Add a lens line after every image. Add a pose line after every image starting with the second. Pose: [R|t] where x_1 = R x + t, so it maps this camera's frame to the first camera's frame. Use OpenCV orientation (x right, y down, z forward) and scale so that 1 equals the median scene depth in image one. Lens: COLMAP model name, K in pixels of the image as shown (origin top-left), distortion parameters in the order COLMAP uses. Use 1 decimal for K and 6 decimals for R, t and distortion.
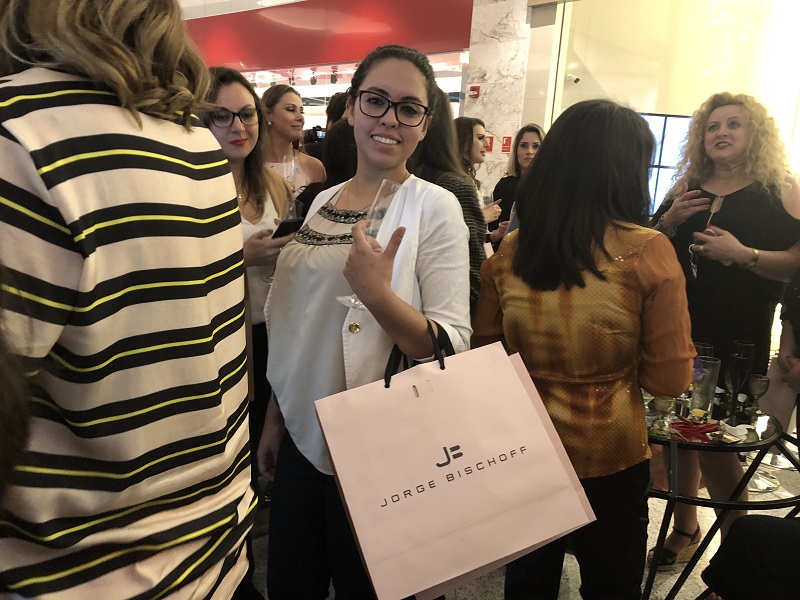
lens RADIAL K [[655.0, 0, 396.3], [0, 655.0, 296.9], [0, 0, 1]] dist [0.009814, -0.009262]
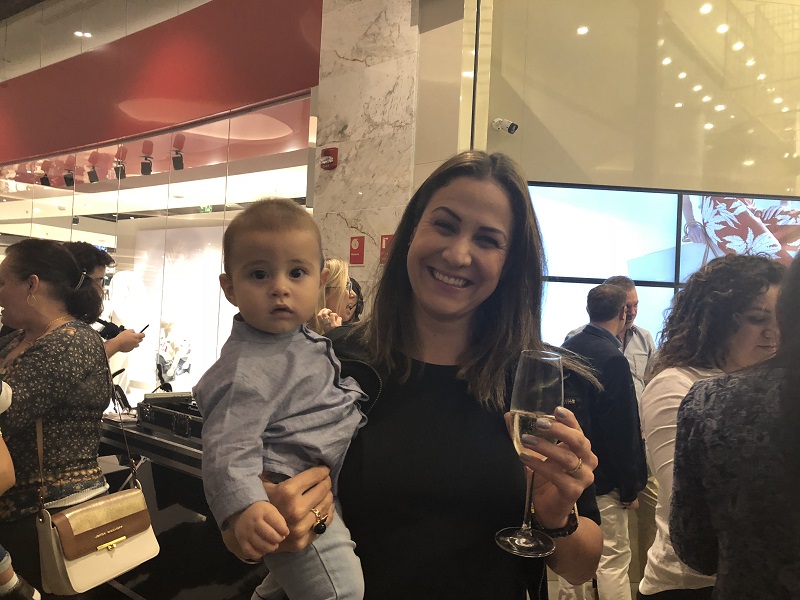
lens RADIAL K [[655.0, 0, 402.1], [0, 655.0, 300.6], [0, 0, 1]] dist [0.009814, -0.009262]
pose [[0.994267, -0.019227, 0.105179, 0.124944], [0.038063, 0.982905, -0.180133, -0.099097], [-0.099918, 0.183104, 0.978003, 0.500836]]
